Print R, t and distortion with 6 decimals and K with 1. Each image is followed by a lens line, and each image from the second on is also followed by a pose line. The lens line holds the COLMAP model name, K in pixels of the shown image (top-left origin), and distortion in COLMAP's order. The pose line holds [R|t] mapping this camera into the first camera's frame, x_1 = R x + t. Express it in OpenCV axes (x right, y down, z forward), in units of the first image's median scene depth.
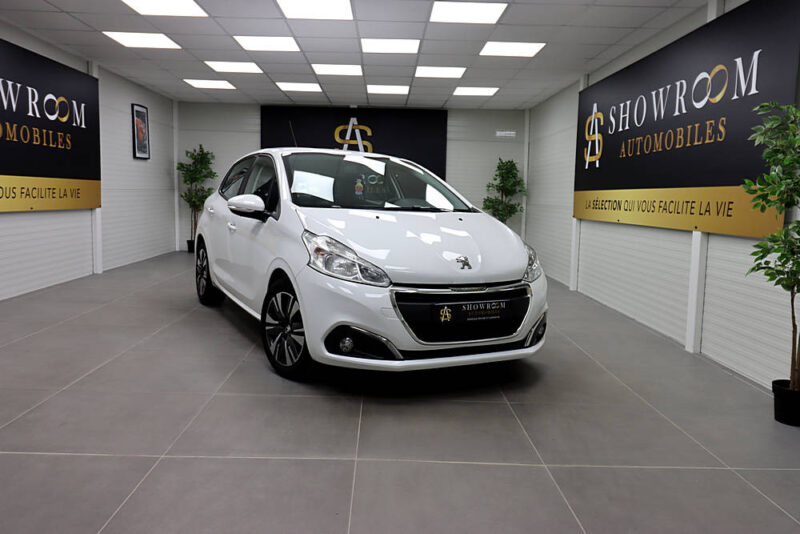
lens RADIAL K [[630.9, 0, 401.5], [0, 630.9, 267.4], [0, 0, 1]] dist [0.005459, -0.001382]
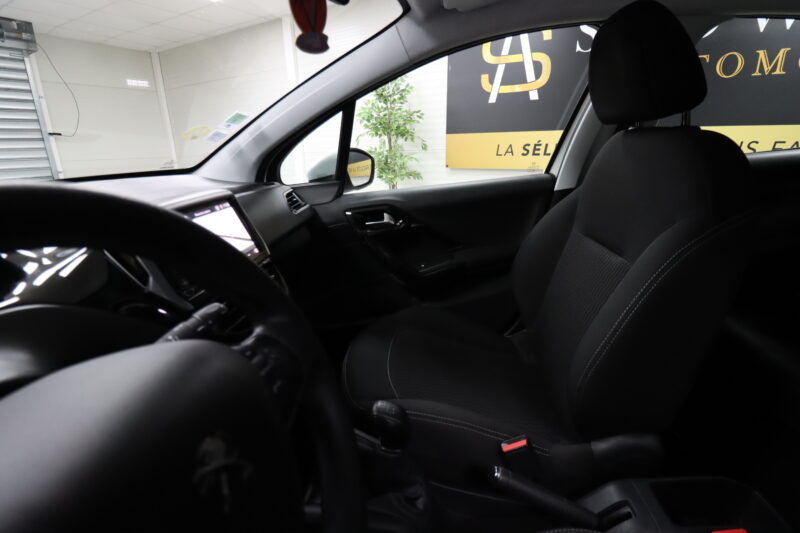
lens RADIAL K [[370.1, 0, 400.4], [0, 370.1, 262.9], [0, 0, 1]] dist [-0.001526, -0.011398]
pose [[0.536189, -0.288109, 0.793407, -0.221452], [0.125007, 0.956685, 0.262920, -0.119144], [-0.834790, -0.041793, 0.548980, 0.981217]]
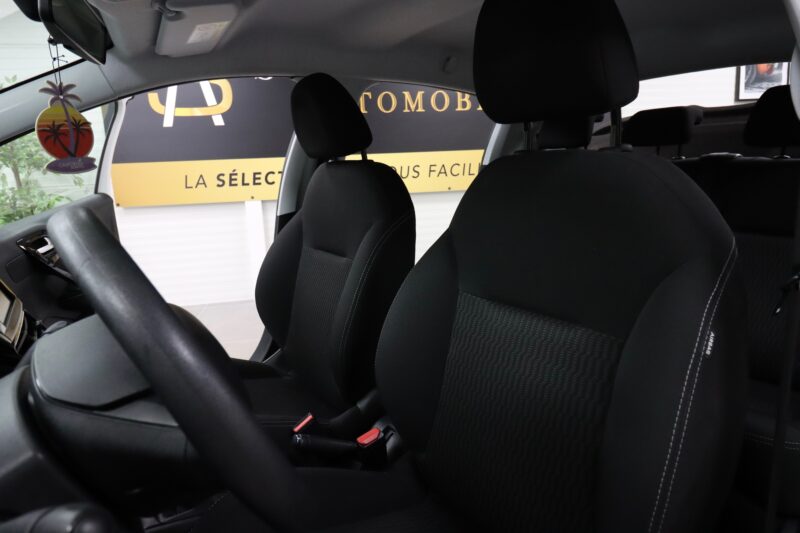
lens RADIAL K [[487.3, 0, 400.0], [0, 487.3, 266.5], [0, 0, 1]] dist [-0.003707, -0.001008]
pose [[-0.129876, -0.223606, 0.965988, -0.295904], [0.145272, 0.959435, 0.241621, -0.123512], [-0.980830, 0.171712, -0.092124, 0.984364]]
